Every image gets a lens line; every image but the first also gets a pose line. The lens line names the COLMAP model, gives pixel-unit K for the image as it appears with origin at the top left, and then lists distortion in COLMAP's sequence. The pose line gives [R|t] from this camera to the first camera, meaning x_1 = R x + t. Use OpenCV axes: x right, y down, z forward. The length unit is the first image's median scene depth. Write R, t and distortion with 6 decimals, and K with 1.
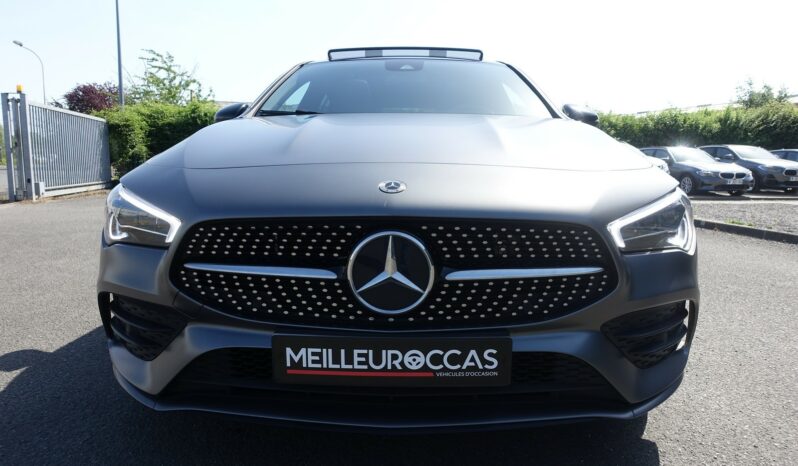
lens RADIAL K [[546.8, 0, 399.0], [0, 546.8, 233.0], [0, 0, 1]] dist [-0.006347, 0.003033]
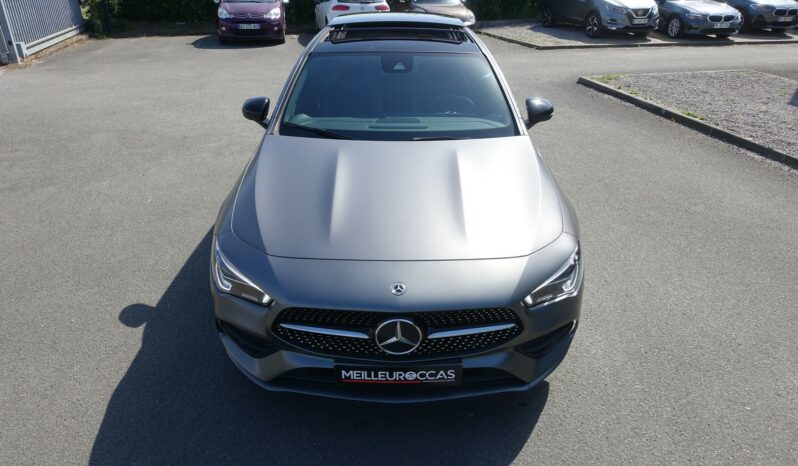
lens RADIAL K [[546.8, 0, 399.0], [0, 546.8, 233.0], [0, 0, 1]] dist [-0.006347, 0.003033]
pose [[0.999559, -0.012617, 0.026863, -0.054622], [0.003197, 0.945646, 0.325184, -0.813039], [-0.029506, -0.324954, 0.945269, -0.596314]]
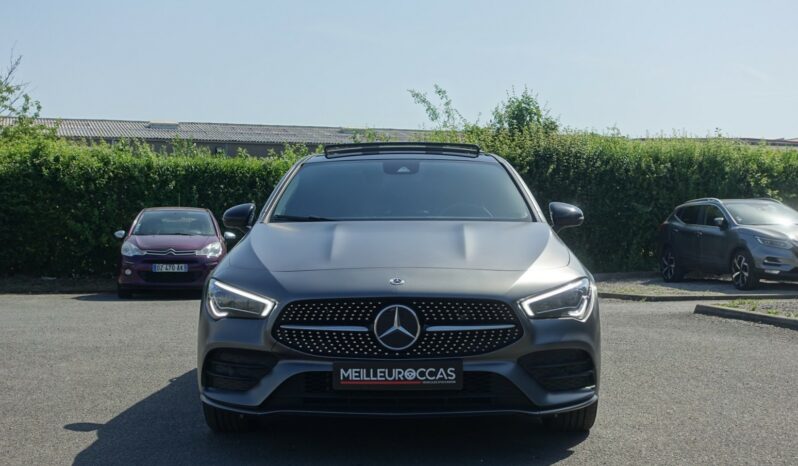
lens RADIAL K [[1129.3, 0, 399.0], [0, 1129.3, 233.0], [0, 0, 1]] dist [-0.045044, 0.000303]
pose [[0.999908, -0.008722, 0.010358, -0.043642], [0.009955, 0.992015, -0.125729, 0.228276], [-0.009178, 0.125820, 0.992011, -2.750683]]
